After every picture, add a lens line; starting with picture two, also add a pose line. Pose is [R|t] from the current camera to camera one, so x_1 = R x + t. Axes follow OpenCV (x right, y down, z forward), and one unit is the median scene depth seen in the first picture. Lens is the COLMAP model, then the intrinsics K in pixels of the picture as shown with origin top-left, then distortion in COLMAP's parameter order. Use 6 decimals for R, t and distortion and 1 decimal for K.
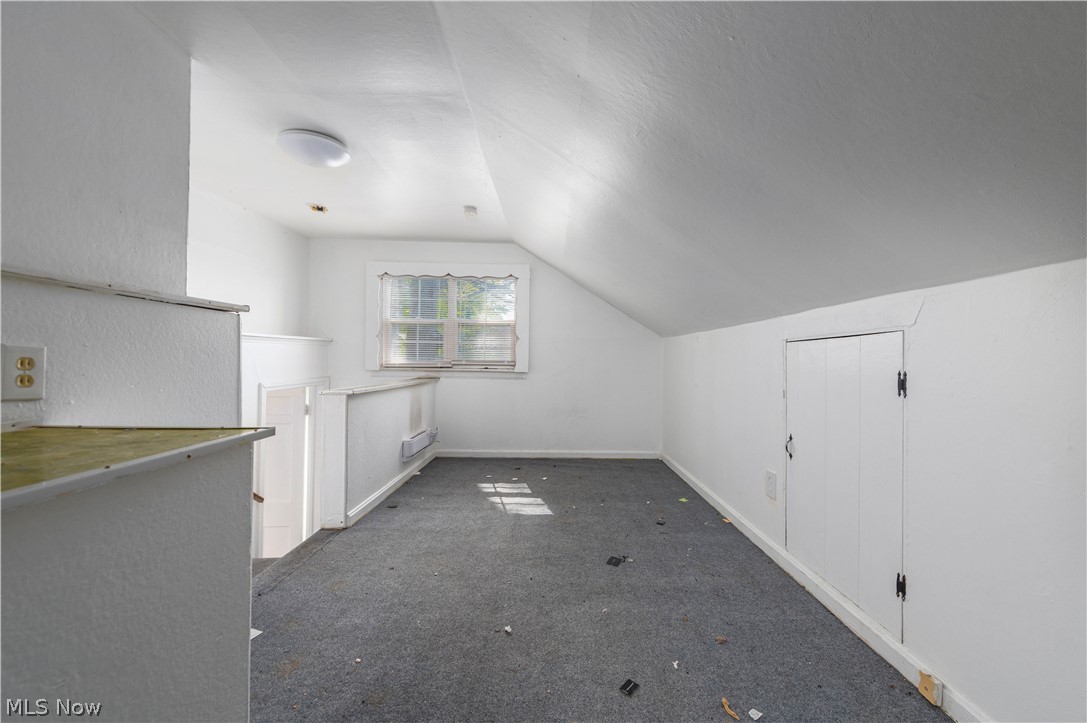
lens RADIAL K [[430.1, 0, 558.8], [0, 430.1, 358.7], [0, 0, 1]] dist [0.000838, 0.000010]
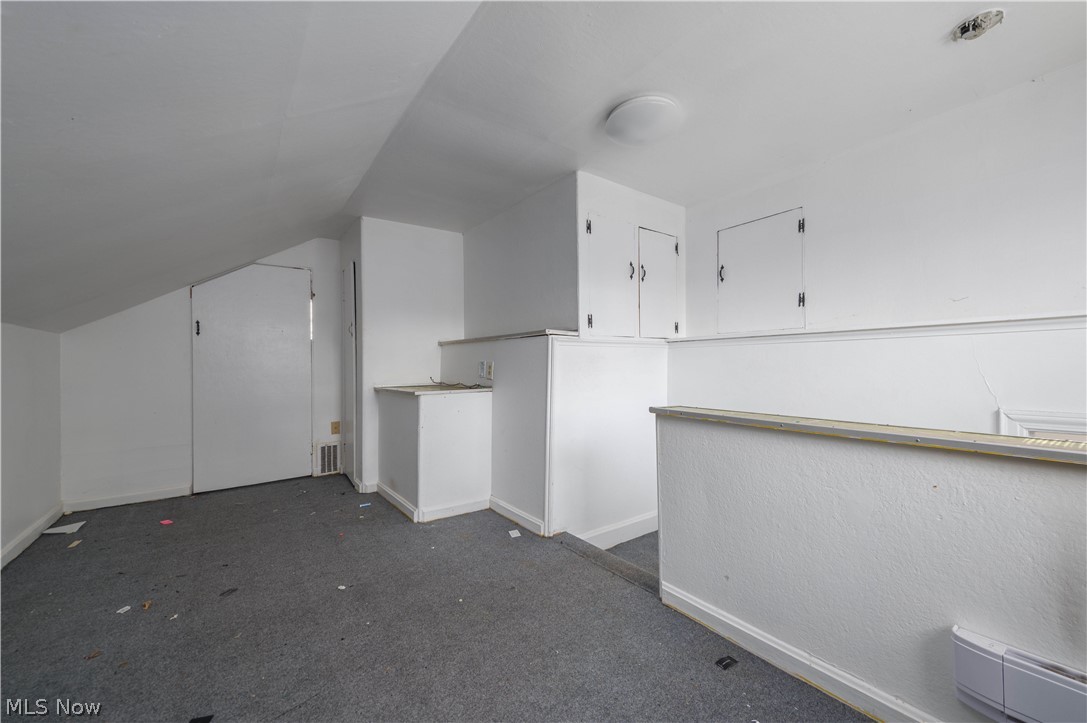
lens RADIAL K [[430.1, 0, 558.8], [0, 430.1, 358.7], [0, 0, 1]] dist [0.000838, 0.000010]
pose [[-0.801941, -0.006503, -0.597368, 0.088637], [0.002177, 0.999902, -0.013807, 0.001972], [0.597400, -0.012373, -0.801848, 1.758567]]
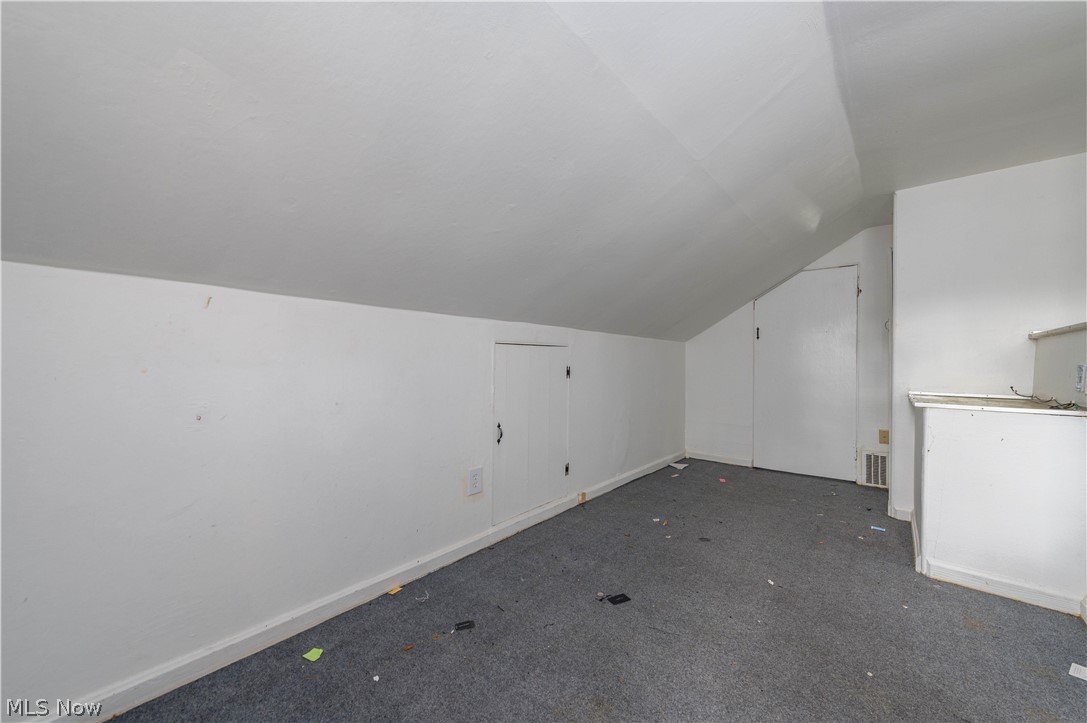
lens RADIAL K [[422.3, 0, 548.3], [0, 422.3, 362.8], [0, 0, 1]] dist [0.000660, 0.000112]
pose [[-0.764372, -0.018836, 0.644501, -0.301363], [-0.017294, 0.999813, 0.008710, -0.003989], [-0.644544, -0.004489, -0.764554, 1.764478]]
